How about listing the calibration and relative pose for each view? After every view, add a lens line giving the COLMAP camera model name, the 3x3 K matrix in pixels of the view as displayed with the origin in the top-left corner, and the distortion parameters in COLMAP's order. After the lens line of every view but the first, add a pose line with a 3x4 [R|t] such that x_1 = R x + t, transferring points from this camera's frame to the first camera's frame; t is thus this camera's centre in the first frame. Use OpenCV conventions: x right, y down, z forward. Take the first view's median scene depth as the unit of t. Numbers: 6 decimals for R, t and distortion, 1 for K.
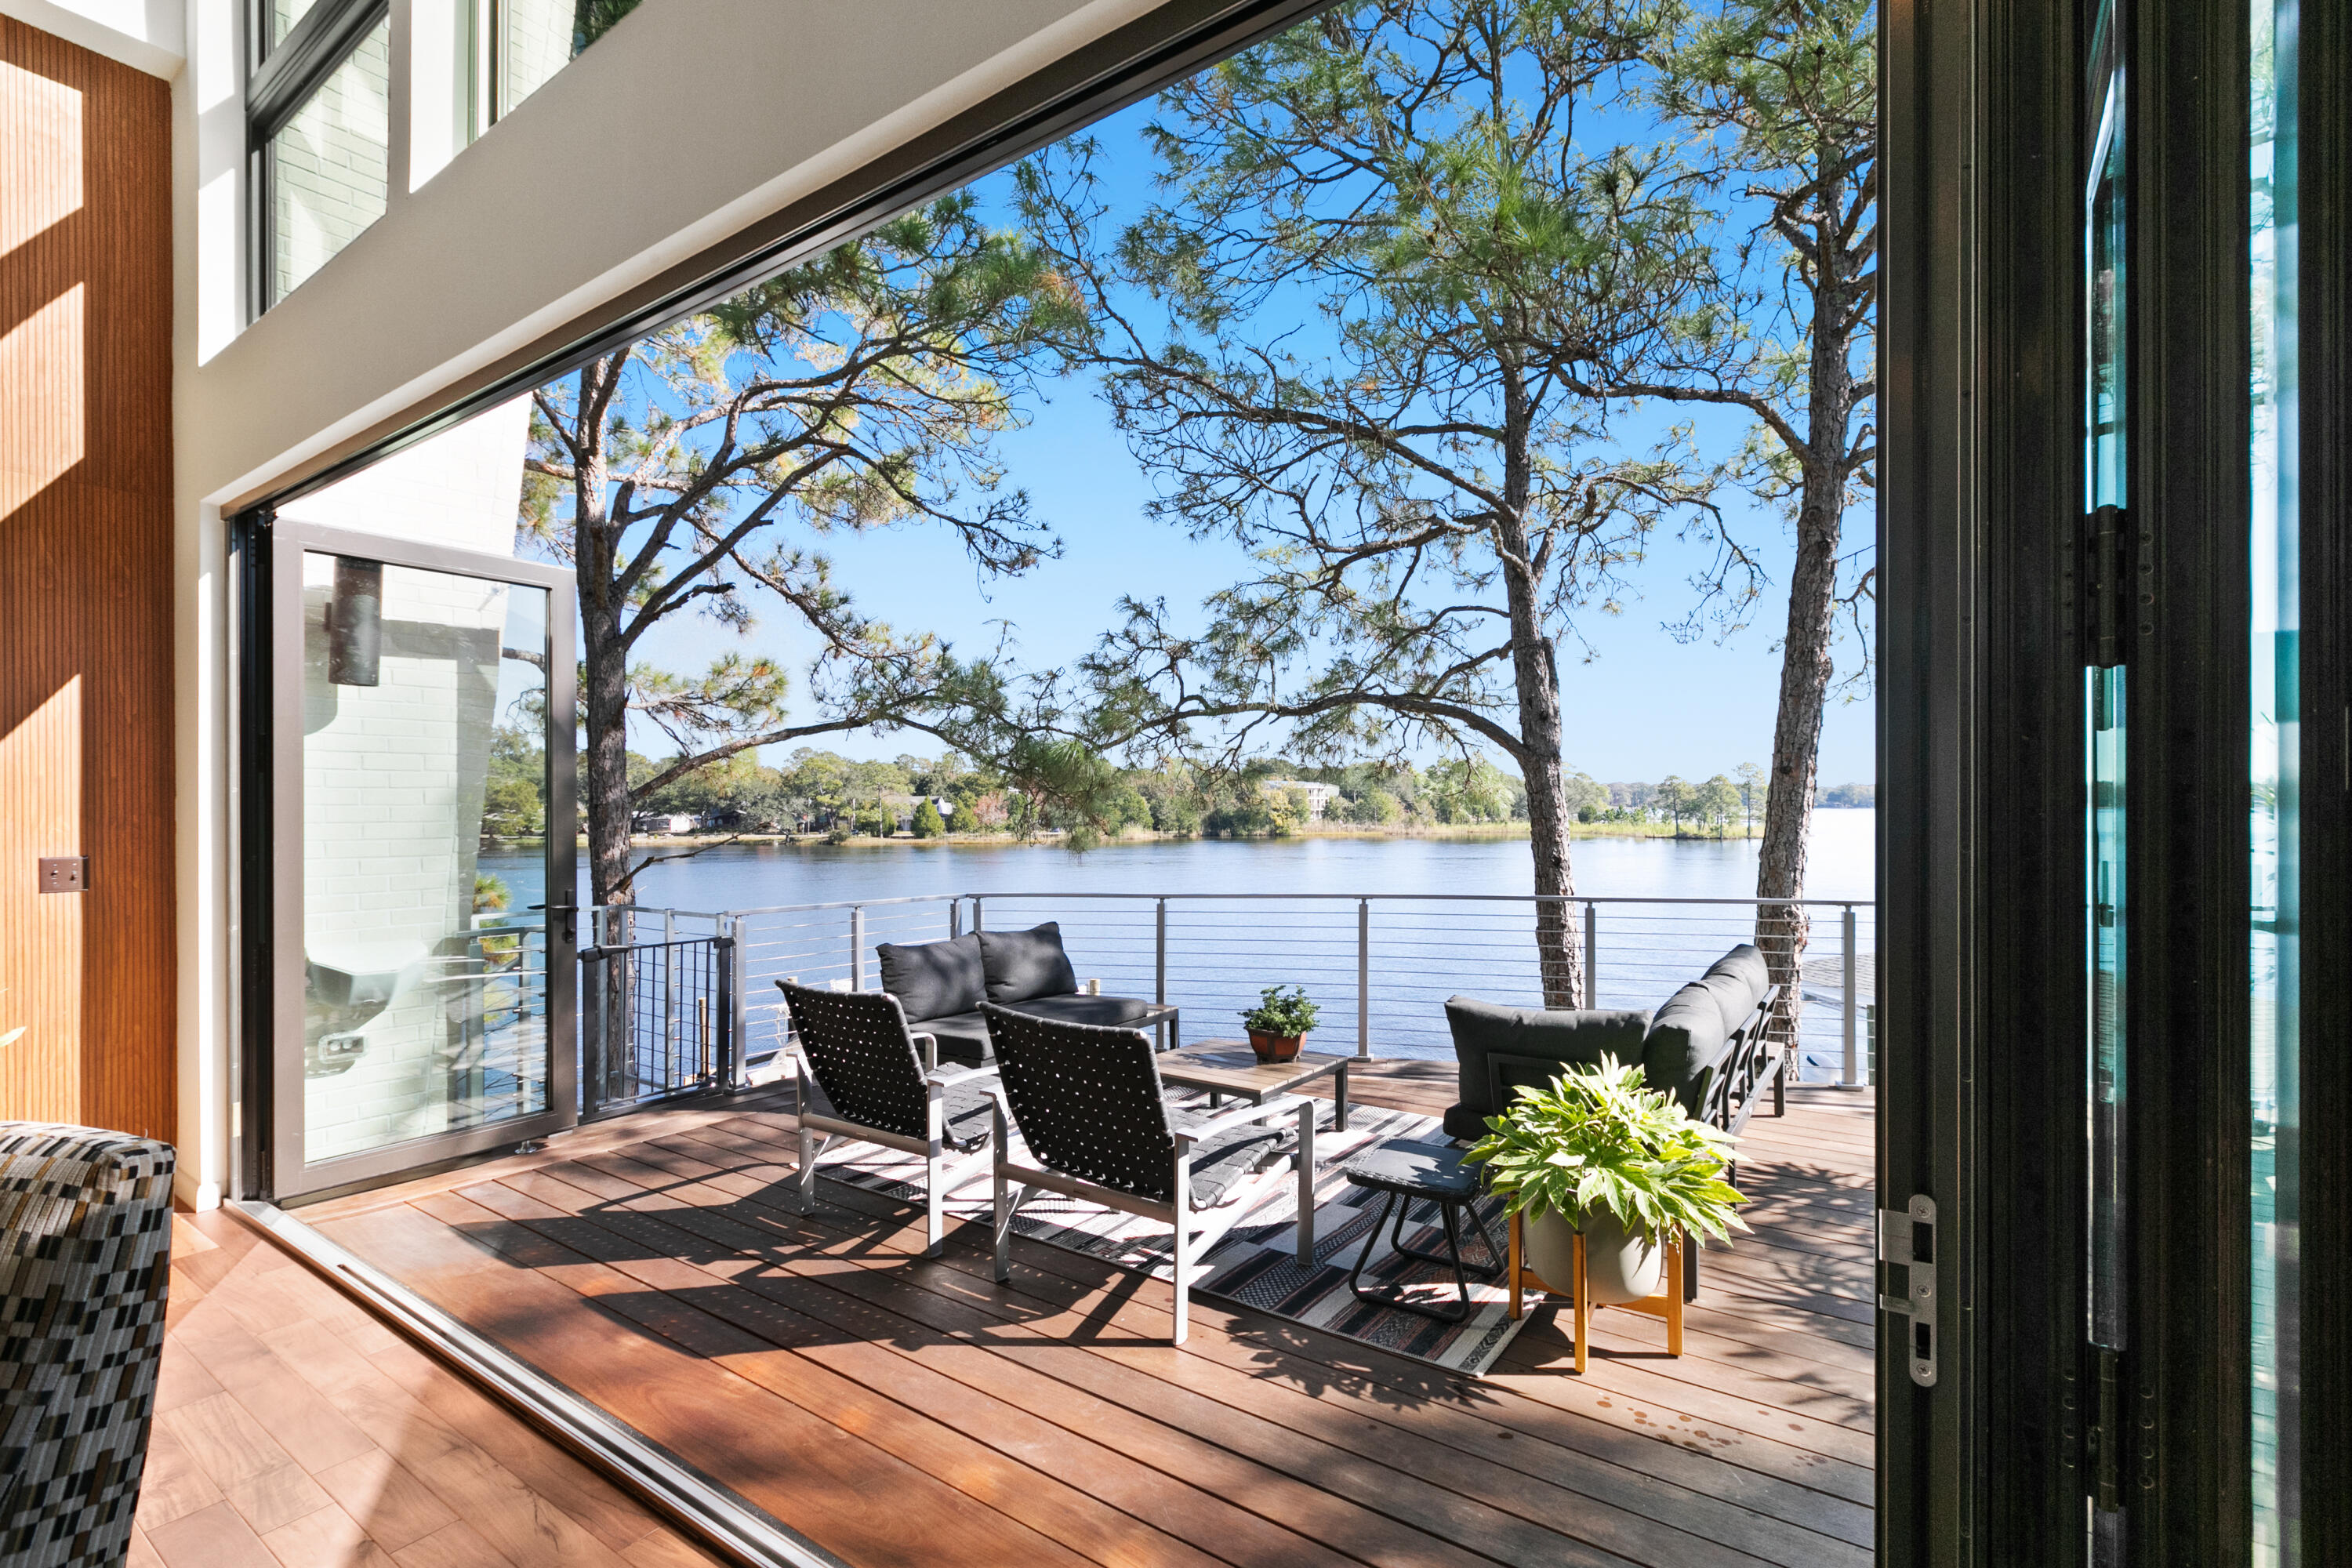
lens RADIAL K [[1081.7, 0, 1177.4], [0, 1081.7, 794.9], [0, 0, 1]] dist [-0.000370, 0.000044]
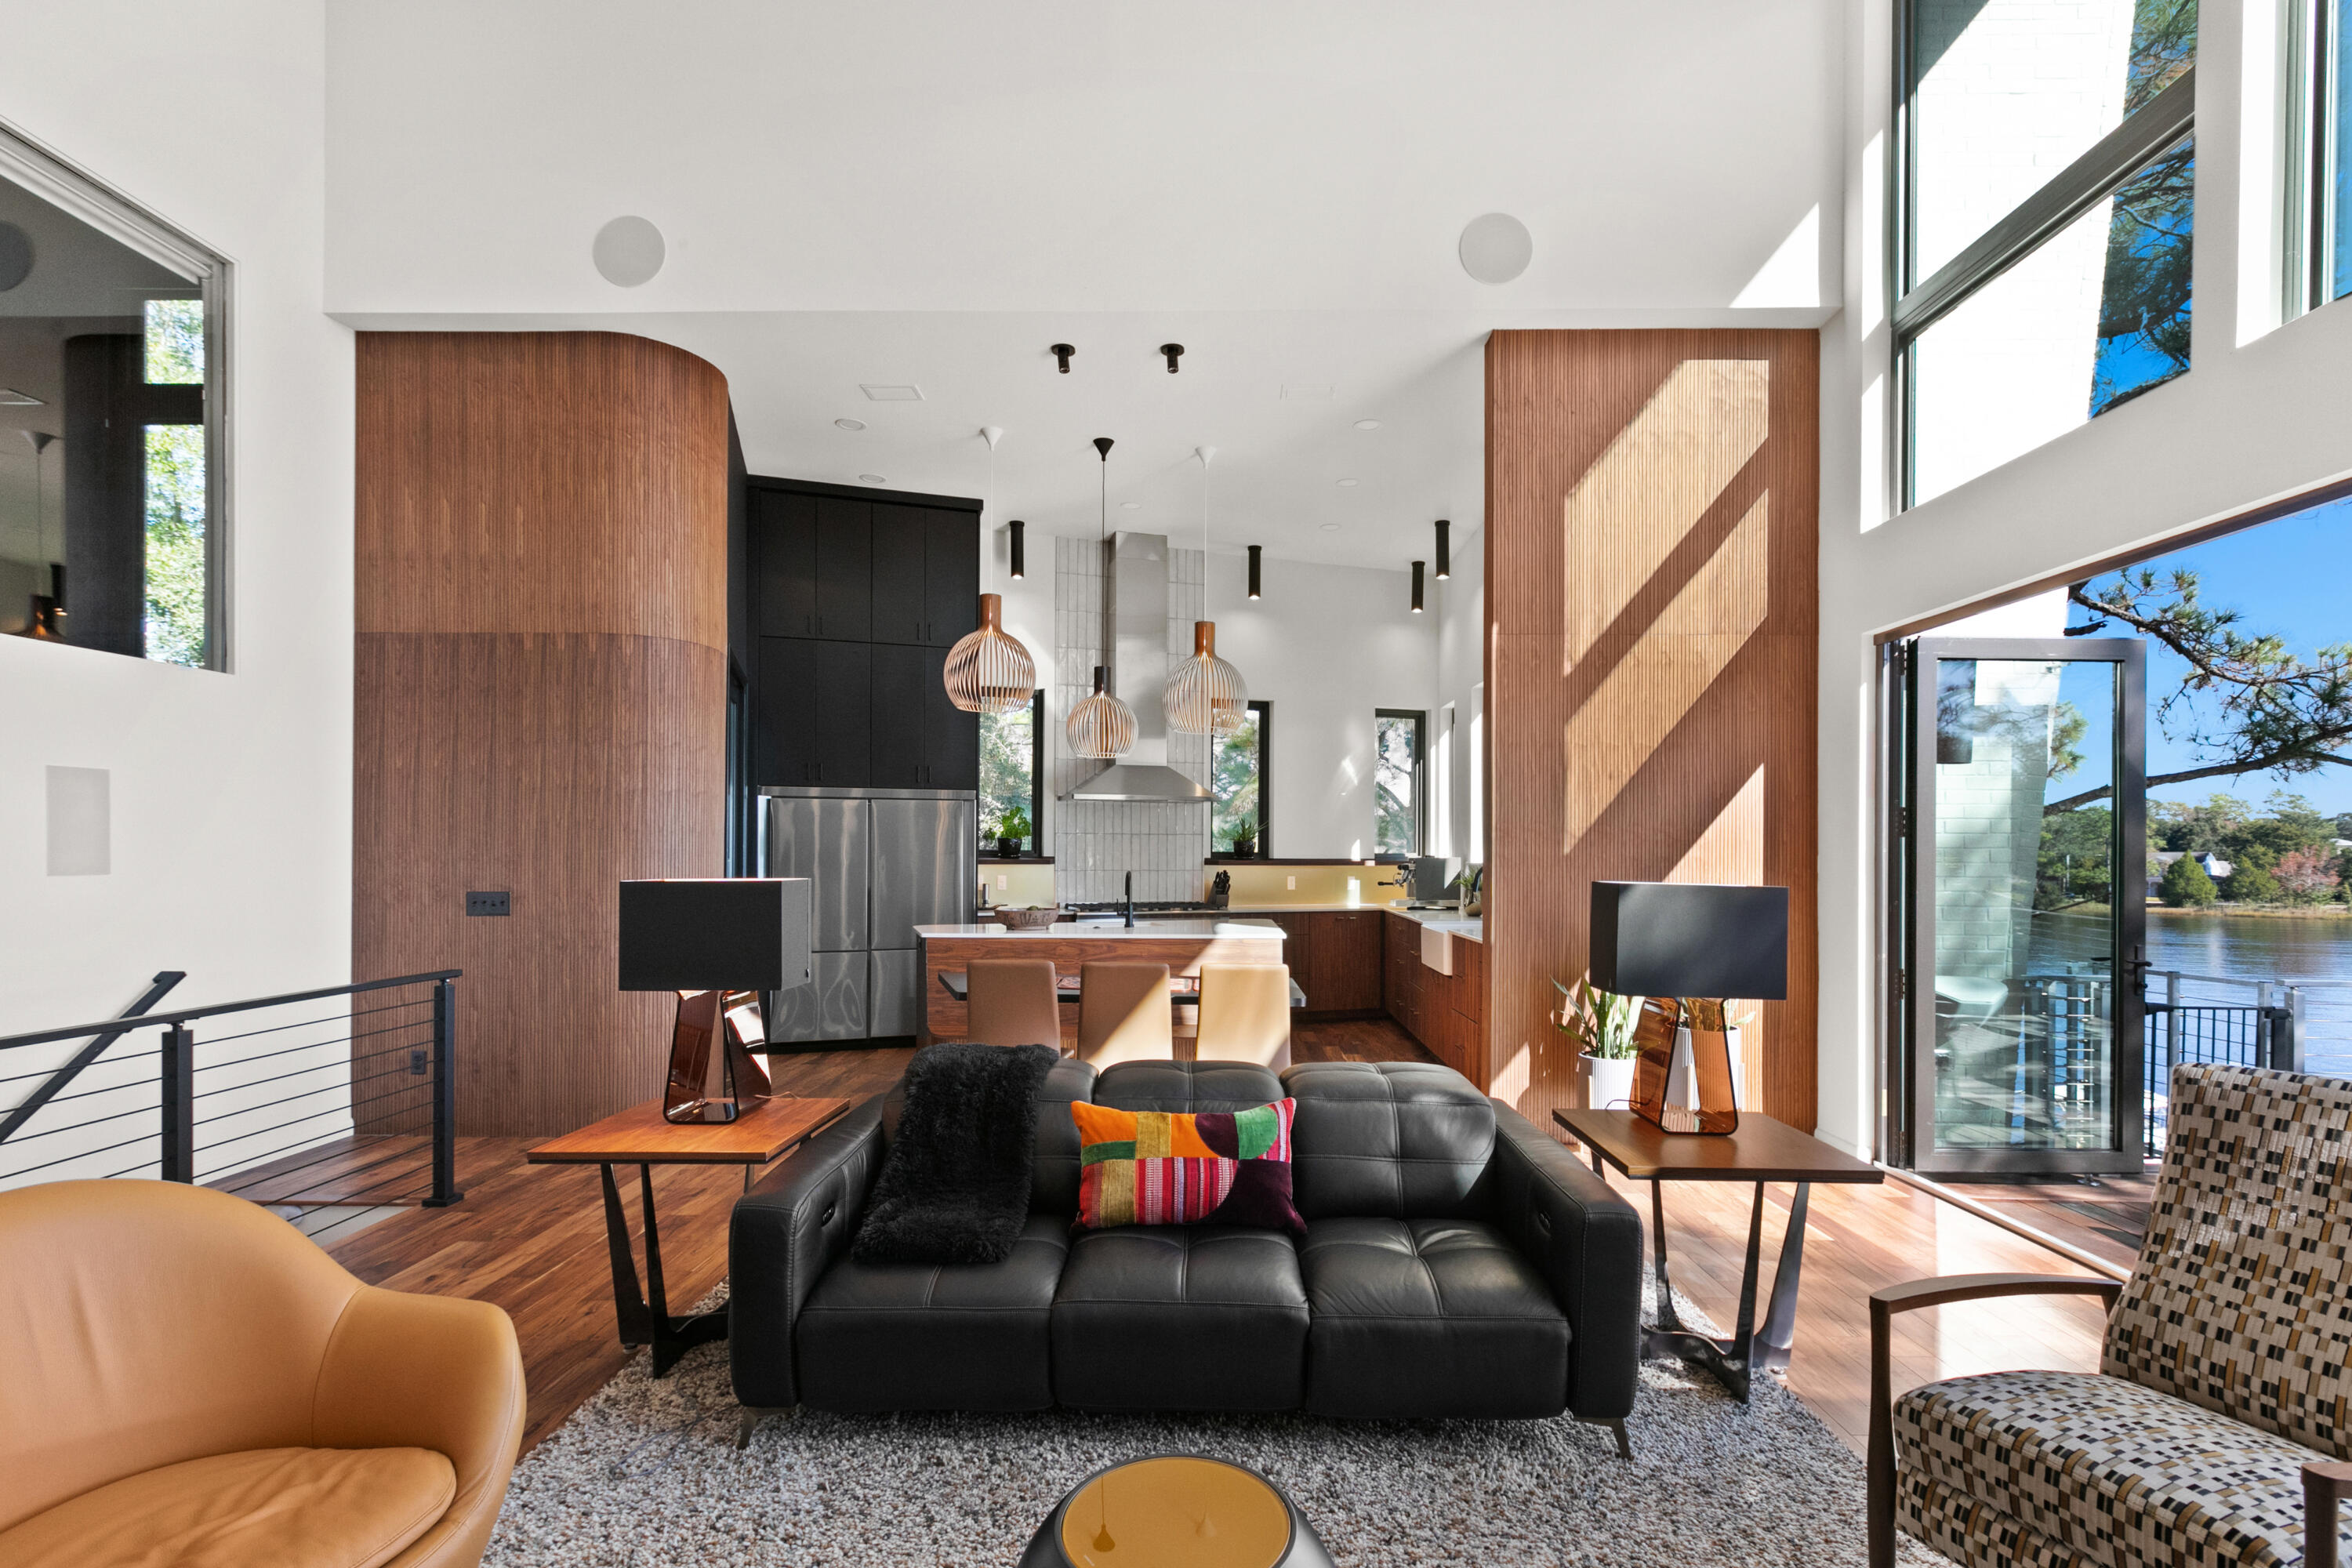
lens RADIAL K [[1081.7, 0, 1201.2], [0, 1081.7, 843.2], [0, 0, 1]] dist [-0.000370, 0.000044]
pose [[0.573033, -0.001041, -0.819532, -0.076851], [-0.003153, 0.999989, -0.003475, -0.001461], [0.819526, 0.004576, 0.573024, -0.121254]]
